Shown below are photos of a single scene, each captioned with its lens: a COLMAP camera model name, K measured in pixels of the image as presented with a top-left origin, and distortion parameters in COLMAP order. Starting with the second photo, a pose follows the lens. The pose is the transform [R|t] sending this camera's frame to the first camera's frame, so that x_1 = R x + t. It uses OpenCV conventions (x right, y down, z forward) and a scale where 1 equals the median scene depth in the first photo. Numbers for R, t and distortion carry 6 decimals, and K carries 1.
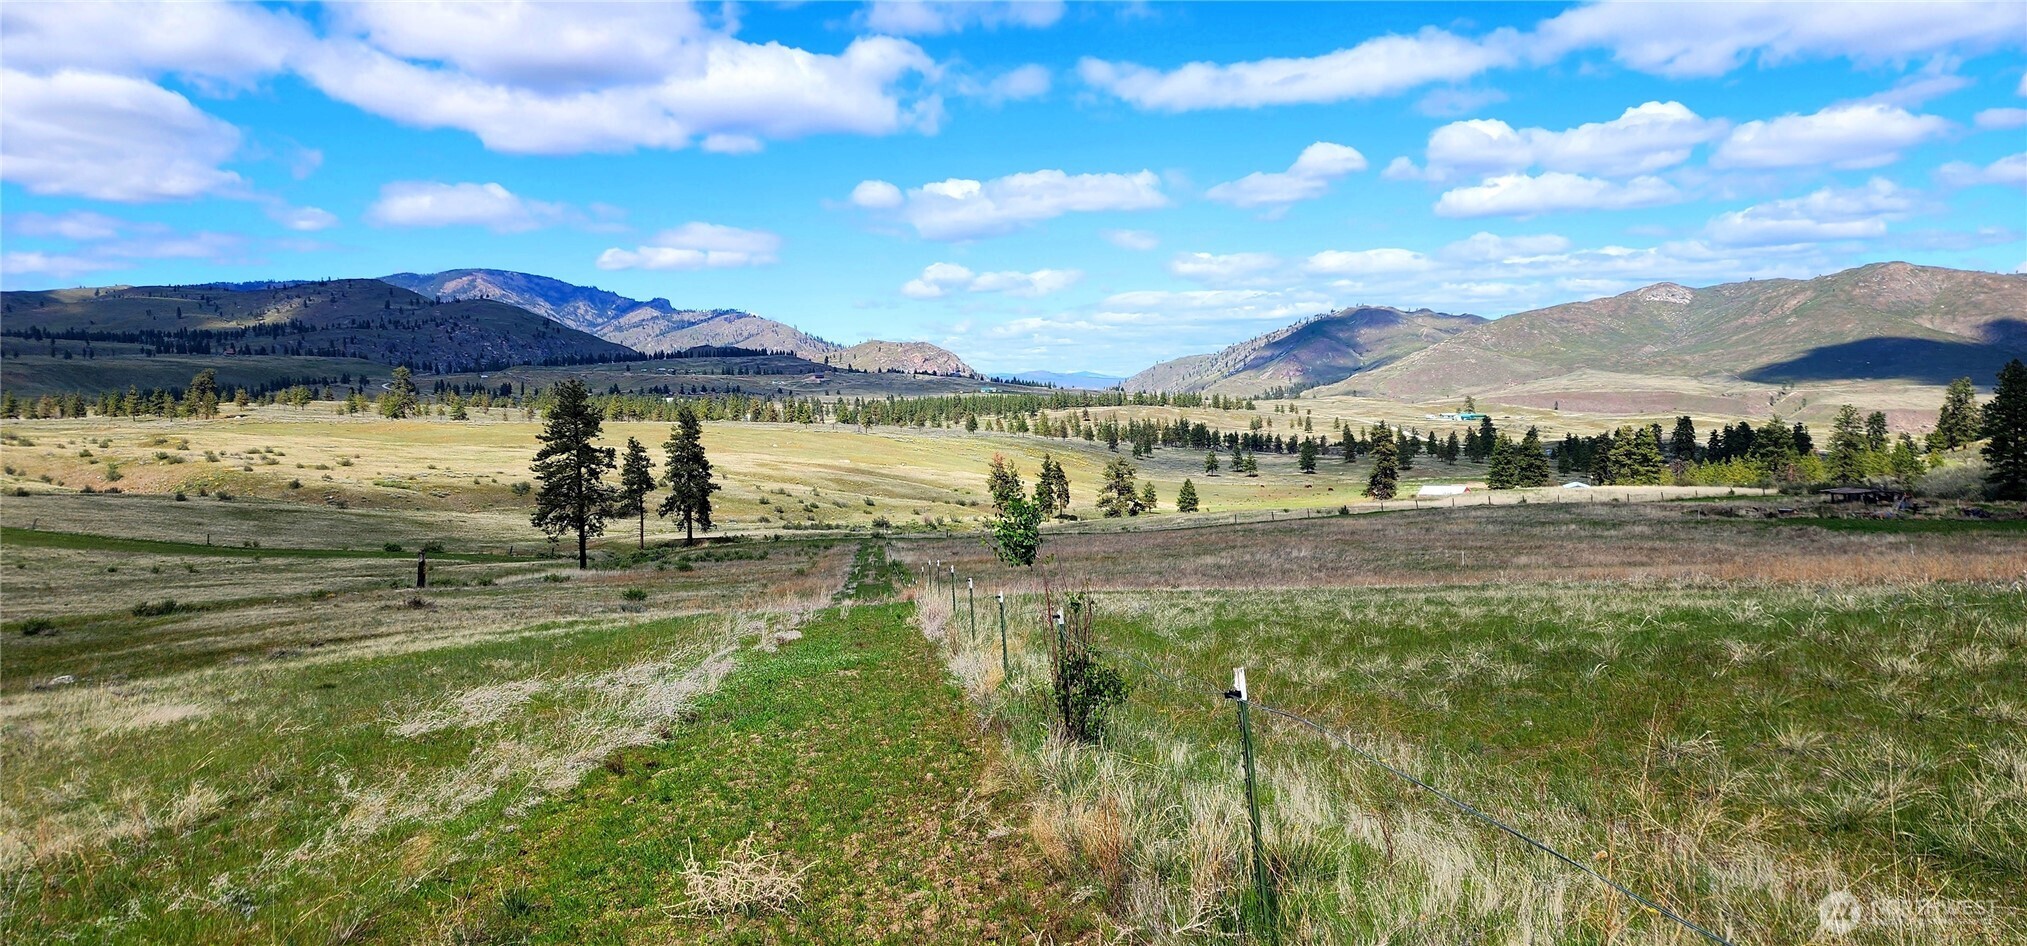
lens RADIAL K [[1286.7, 0, 1021.5], [0, 1286.7, 471.2], [0, 0, 1]] dist [-0.007608, -0.013300]
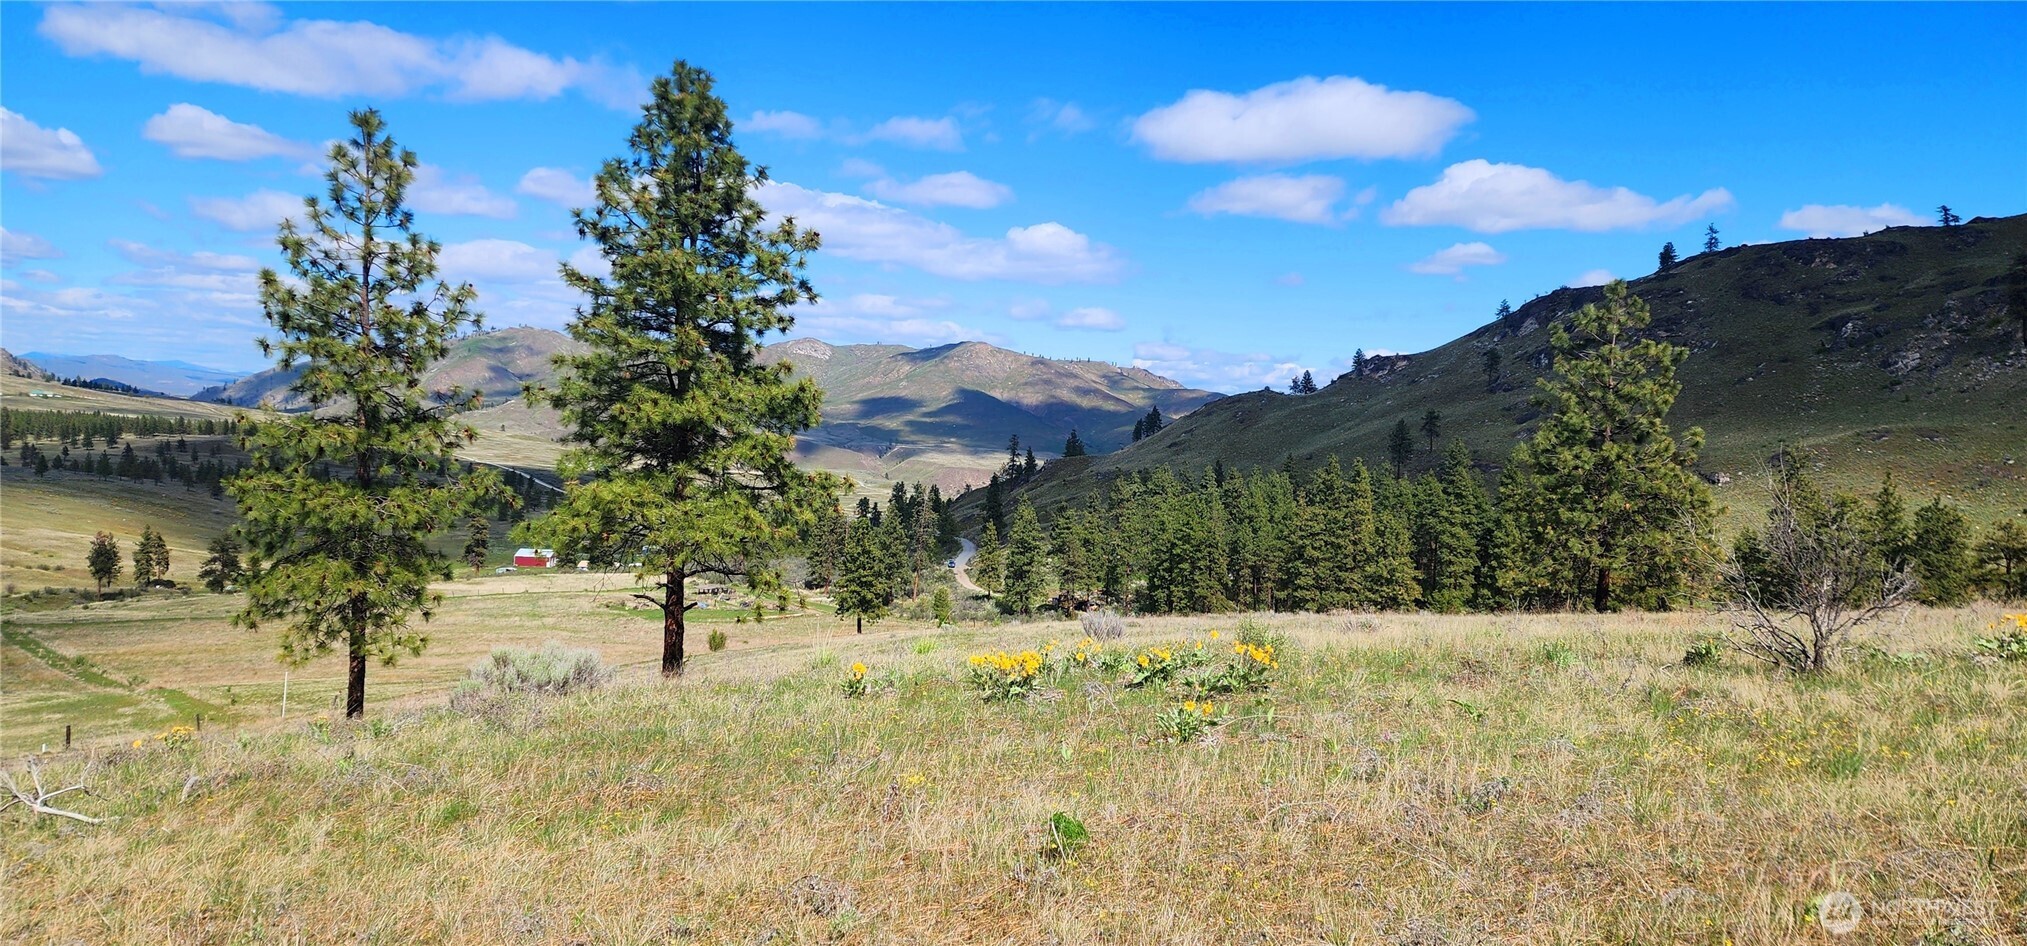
lens RADIAL K [[1359.4, 0, 1021.5], [0, 1359.4, 460.7], [0, 0, 1]] dist [0.018862, -0.016921]
pose [[0.823597, 0.042653, 0.565570, -0.015691], [-0.029203, 0.999035, -0.032818, -0.029549], [-0.566423, 0.010513, 0.824047, -0.210193]]
